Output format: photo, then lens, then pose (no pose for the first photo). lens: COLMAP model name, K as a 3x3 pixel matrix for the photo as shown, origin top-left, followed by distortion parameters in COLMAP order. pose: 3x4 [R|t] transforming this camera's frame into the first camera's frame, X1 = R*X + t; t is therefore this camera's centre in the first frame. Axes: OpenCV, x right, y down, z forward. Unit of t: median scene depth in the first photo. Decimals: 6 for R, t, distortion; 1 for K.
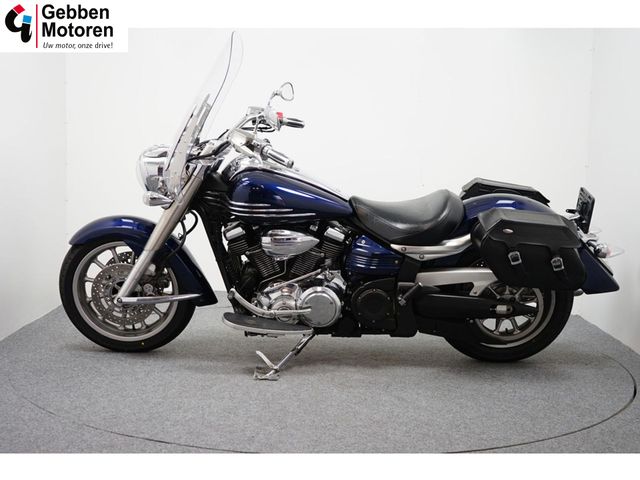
lens RADIAL K [[913.3, 0, 319.9], [0, 913.3, 240.8], [0, 0, 1]] dist [-0.245459, 0.000000]
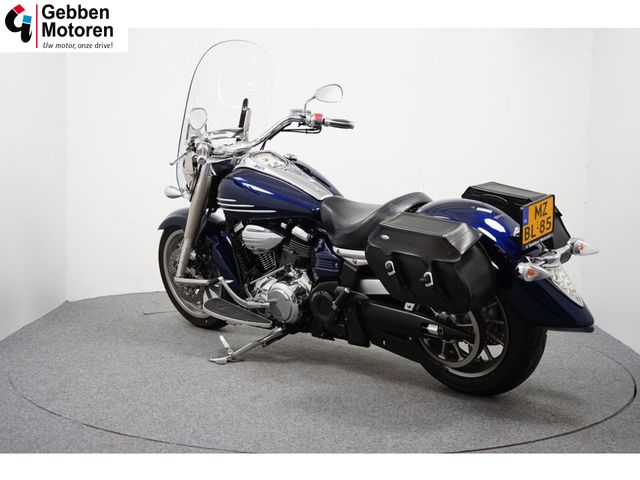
lens RADIAL K [[913.3, 0, 319.6], [0, 913.3, 240.0], [0, 0, 1]] dist [-0.245459, 0.000000]
pose [[0.785005, 0.067948, -0.615751, 0.644908], [-0.078804, 0.996845, 0.009536, -0.010660], [0.614456, 0.041038, 0.787883, 0.222752]]
